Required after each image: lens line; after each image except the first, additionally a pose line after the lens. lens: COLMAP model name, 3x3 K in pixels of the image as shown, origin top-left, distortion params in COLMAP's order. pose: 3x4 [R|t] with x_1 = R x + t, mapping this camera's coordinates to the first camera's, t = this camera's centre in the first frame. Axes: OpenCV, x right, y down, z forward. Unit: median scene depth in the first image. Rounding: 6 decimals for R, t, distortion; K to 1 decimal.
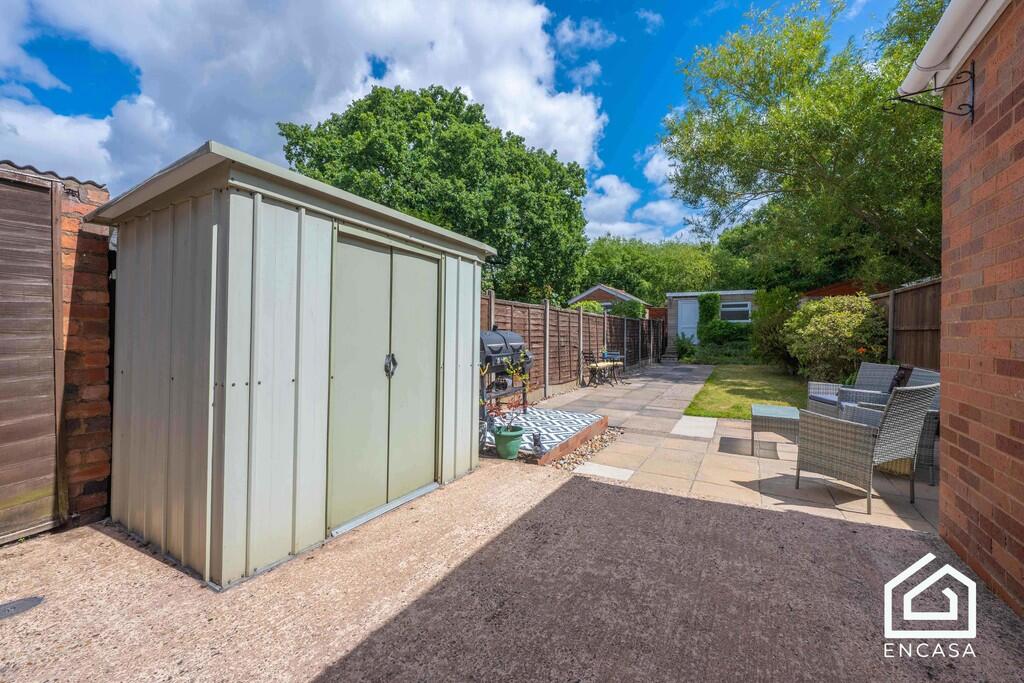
lens RADIAL K [[393.5, 0, 512.0], [0, 393.5, 341.5], [0, 0, 1]] dist [-0.001894, -0.000253]
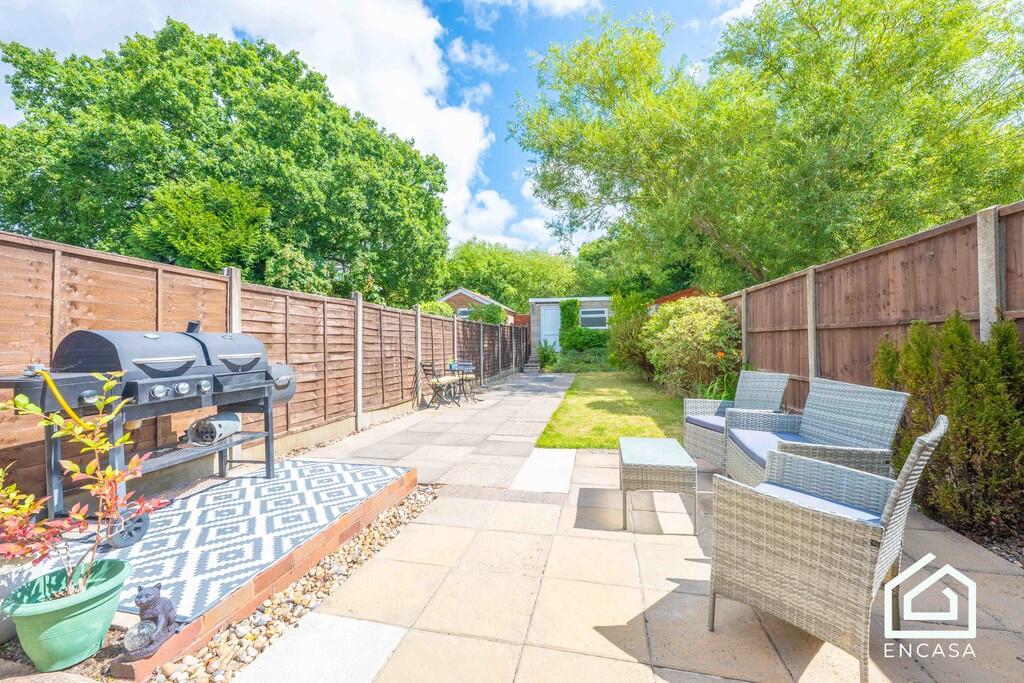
lens RADIAL K [[393.5, 0, 512.0], [0, 393.5, 341.5], [0, 0, 1]] dist [-0.001894, -0.000253]
pose [[0.952042, -0.008391, 0.305851, 0.071480], [0.015932, 0.999627, -0.022167, 0.001748], [-0.305551, 0.025977, 0.951821, 0.127922]]
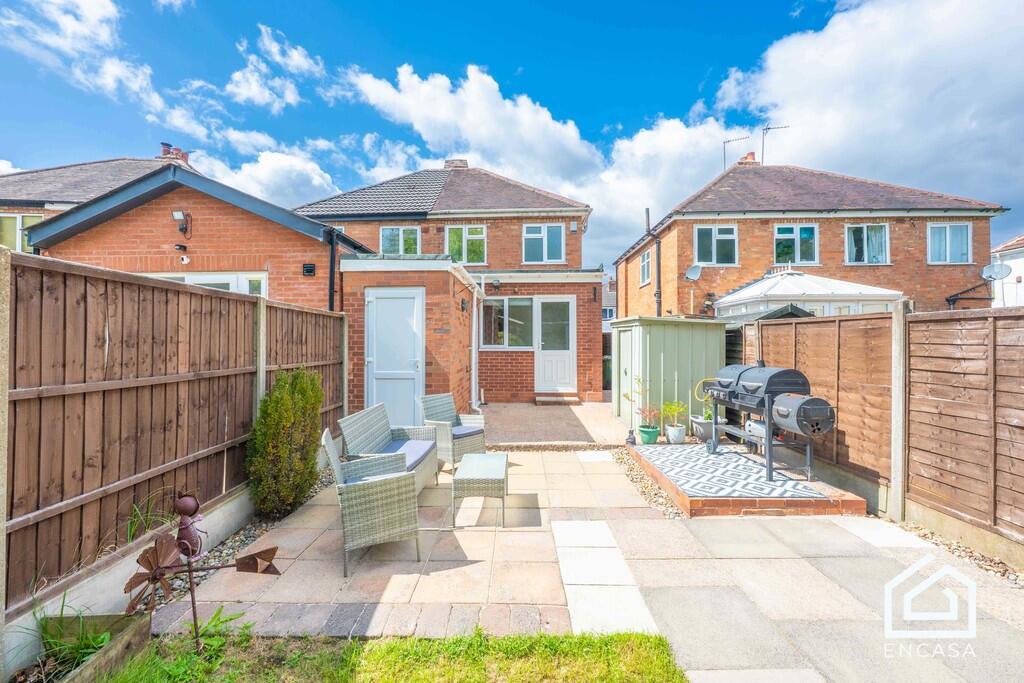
lens RADIAL K [[393.5, 0, 512.0], [0, 393.5, 341.5], [0, 0, 1]] dist [-0.001894, -0.000253]
pose [[-0.871456, -0.006282, -0.490433, 0.300415], [-0.011209, 0.999912, 0.007110, -0.028496], [0.490346, 0.011694, -0.871450, 0.514560]]
